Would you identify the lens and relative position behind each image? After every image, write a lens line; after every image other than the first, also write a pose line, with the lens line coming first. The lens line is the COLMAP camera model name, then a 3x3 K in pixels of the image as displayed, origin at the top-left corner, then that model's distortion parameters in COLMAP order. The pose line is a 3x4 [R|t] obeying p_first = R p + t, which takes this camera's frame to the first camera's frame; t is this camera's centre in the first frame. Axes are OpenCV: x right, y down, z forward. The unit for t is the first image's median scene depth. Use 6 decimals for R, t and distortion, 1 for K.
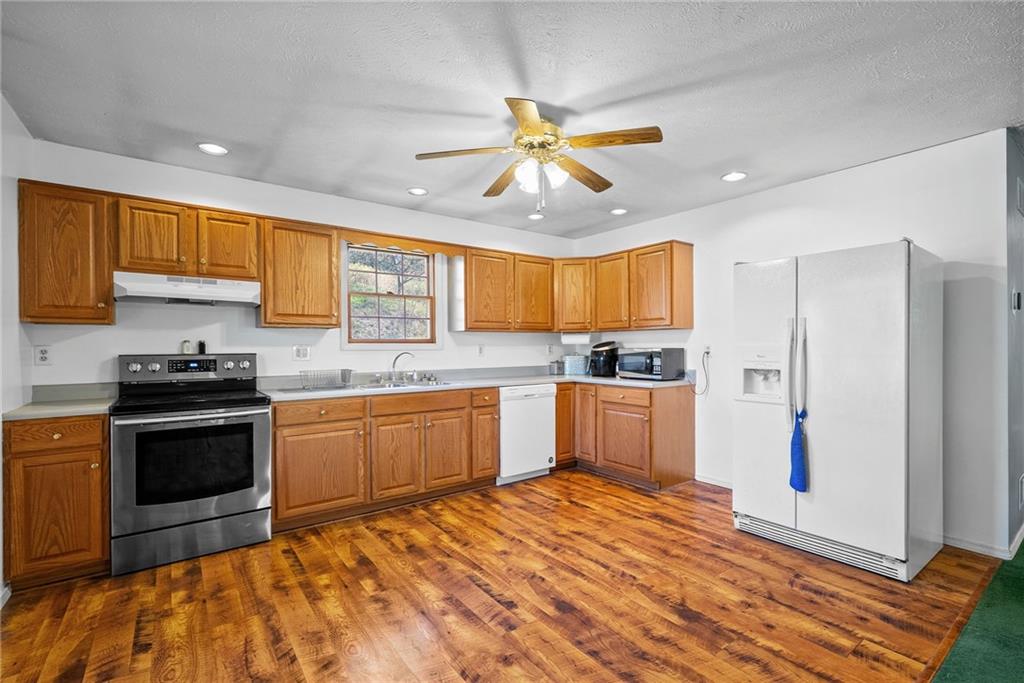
lens RADIAL K [[464.0, 0, 512.9], [0, 464.0, 351.9], [0, 0, 1]] dist [0.000504, 0.000328]
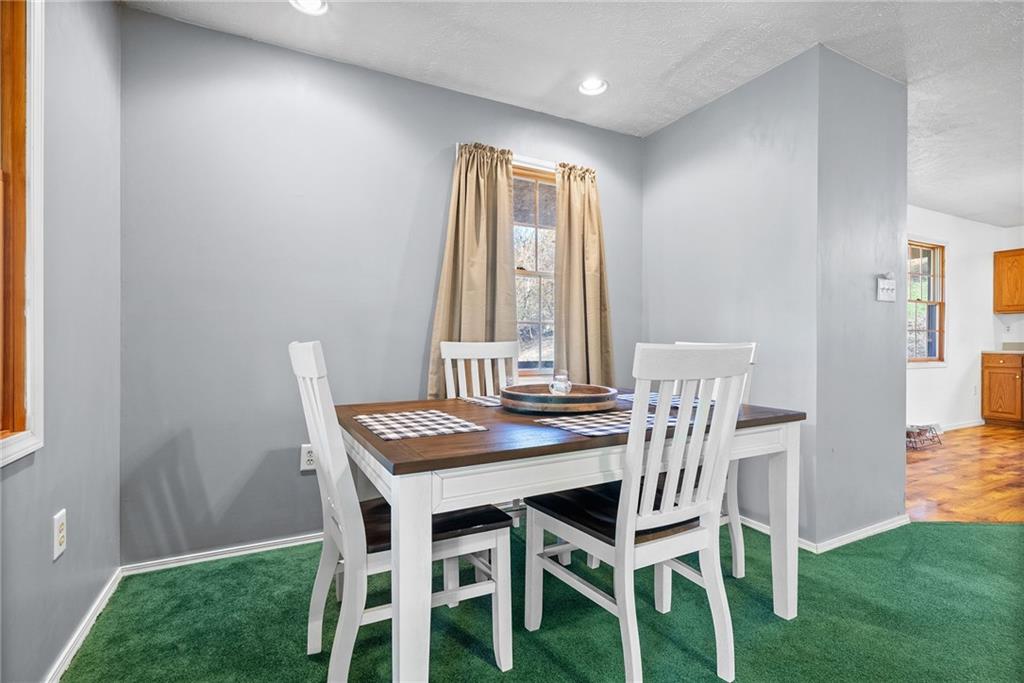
lens RADIAL K [[480.7, 0, 517.0], [0, 480.7, 344.1], [0, 0, 1]] dist [0.000304, -0.000232]
pose [[-0.159396, 0.007646, -0.987185, 1.373009], [-0.008621, 0.999921, 0.009136, 0.069889], [0.987177, 0.009967, -0.159317, -0.785668]]
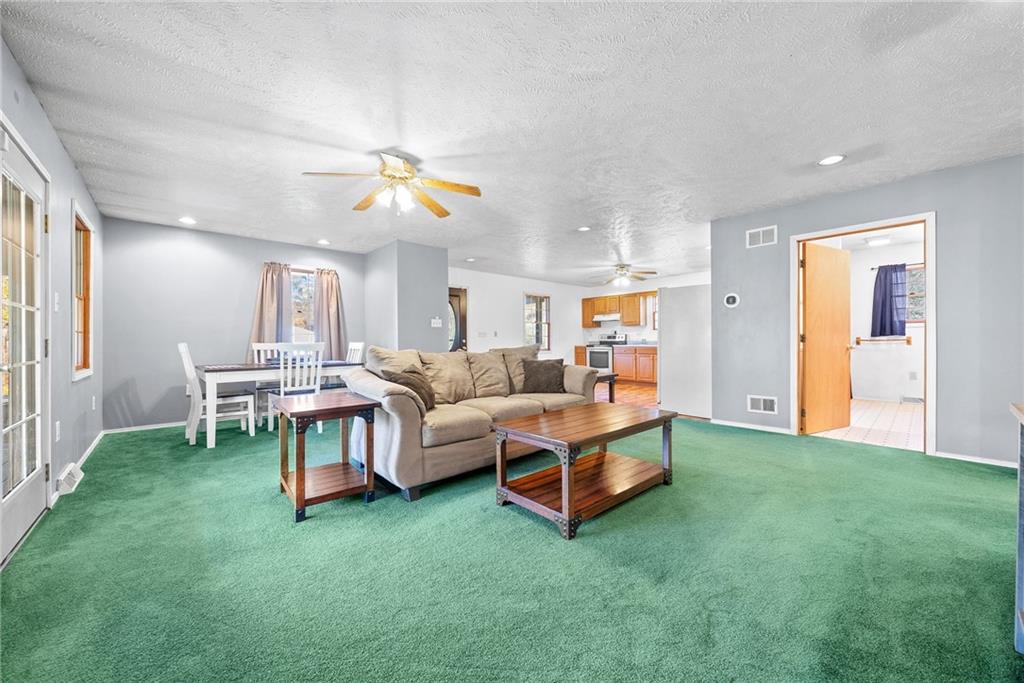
lens RADIAL K [[391.5, 0, 525.1], [0, 391.5, 342.1], [0, 0, 1]] dist [-0.000701, -0.000145]
pose [[0.096609, 0.002766, -0.995319, 2.422730], [-0.002881, 0.999993, 0.002500, 0.063102], [0.995318, 0.002626, 0.096616, -0.003703]]
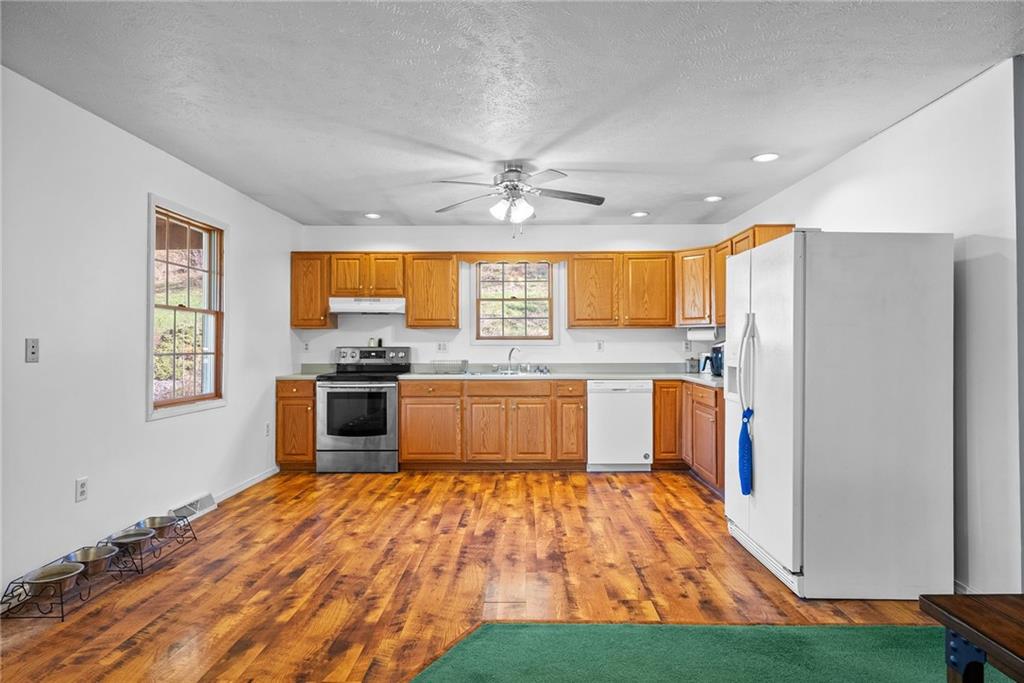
lens RADIAL K [[561.7, 0, 512.0], [0, 561.7, 341.5], [0, 0, 1]] dist [-0.000452, 0.000034]
pose [[0.790310, 0.001491, -0.612705, 0.819492], [-0.009563, 0.999905, -0.009901, 0.000658], [0.612632, 0.013684, 0.790250, -0.187692]]
